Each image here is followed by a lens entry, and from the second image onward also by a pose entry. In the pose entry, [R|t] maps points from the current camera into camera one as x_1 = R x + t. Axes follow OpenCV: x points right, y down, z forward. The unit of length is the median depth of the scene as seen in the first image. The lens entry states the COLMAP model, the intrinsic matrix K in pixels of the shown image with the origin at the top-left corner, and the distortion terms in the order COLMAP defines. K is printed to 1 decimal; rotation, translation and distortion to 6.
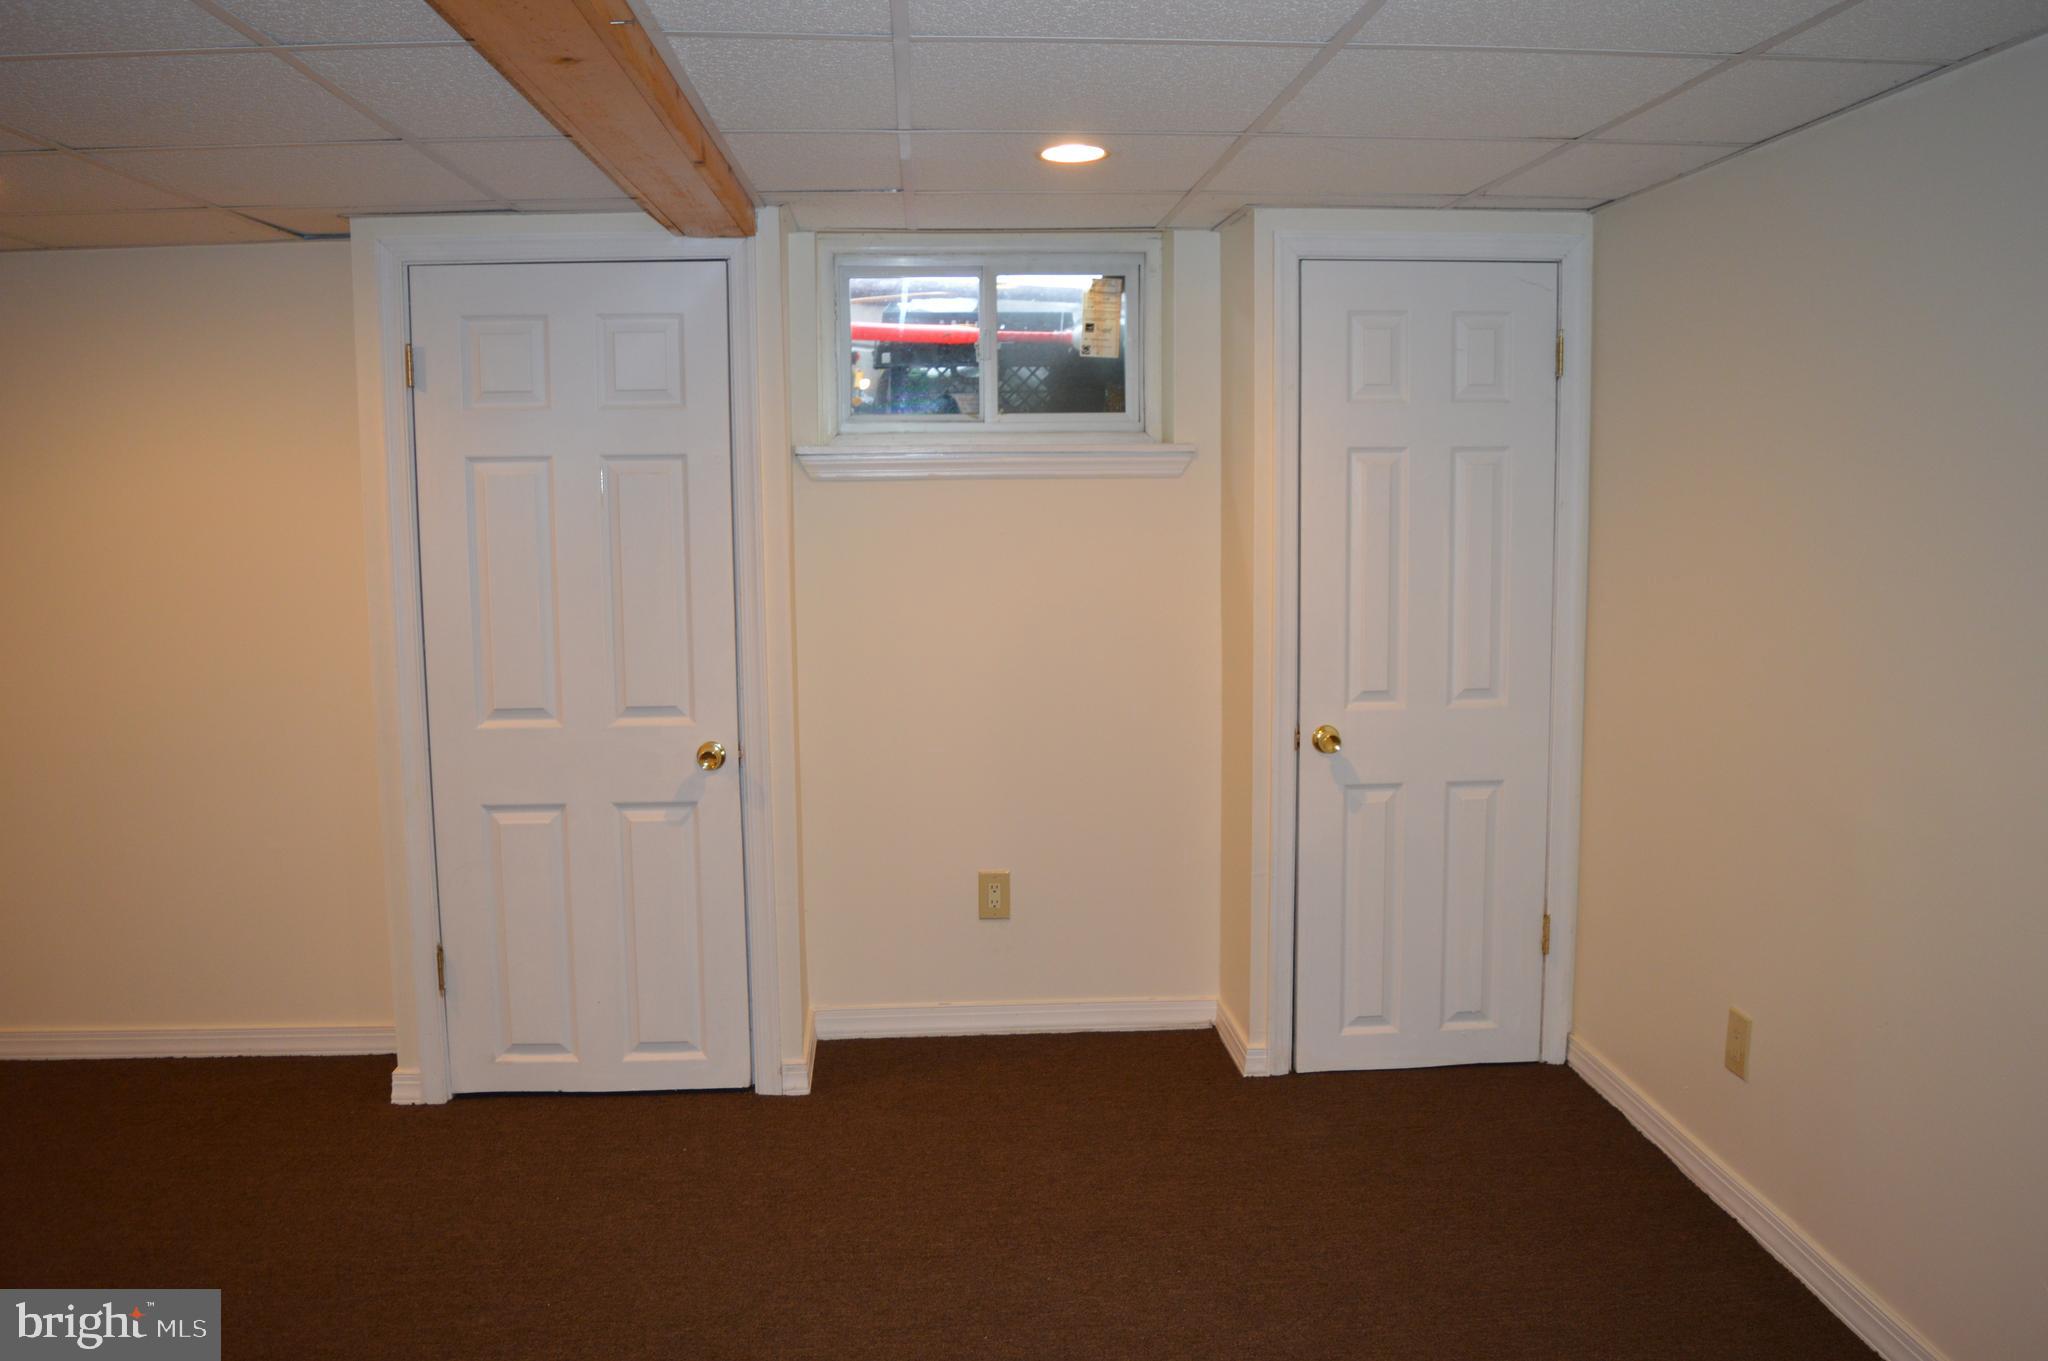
lens RADIAL K [[1614.8, 0, 1021.5], [0, 1614.8, 673.2], [0, 0, 1]] dist [-0.095756, 0.021341]
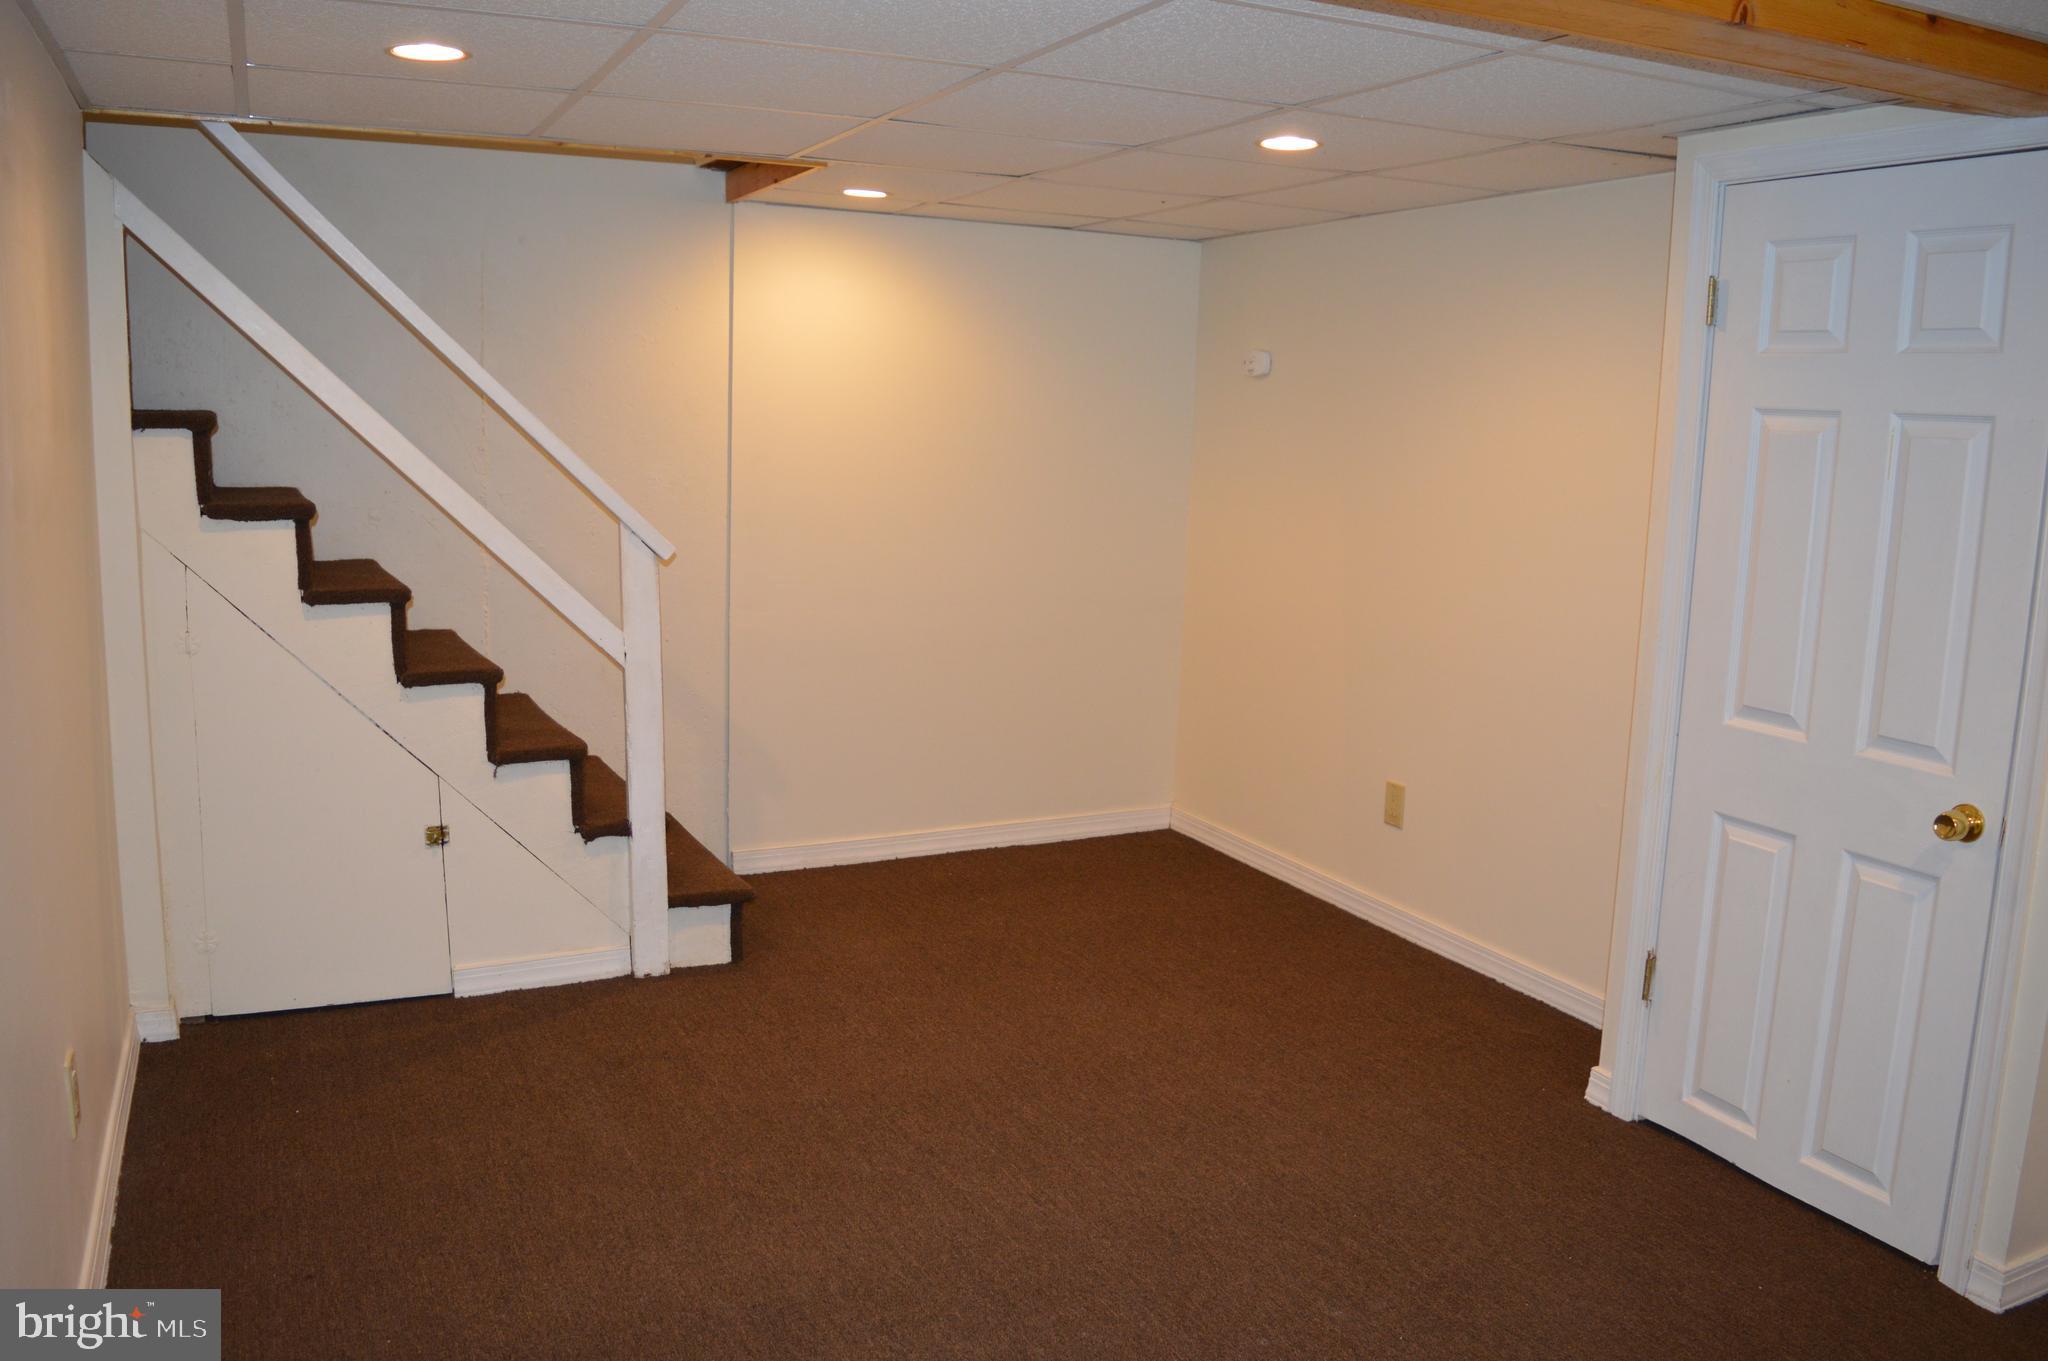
lens RADIAL K [[1614.8, 0, 1021.5], [0, 1614.8, 673.2], [0, 0, 1]] dist [-0.095756, 0.021341]
pose [[0.373787, 0.171146, -0.911588, 0.290229], [-0.130069, 0.982789, 0.131181, -0.054705], [0.918349, 0.069536, 0.389614, 0.312735]]
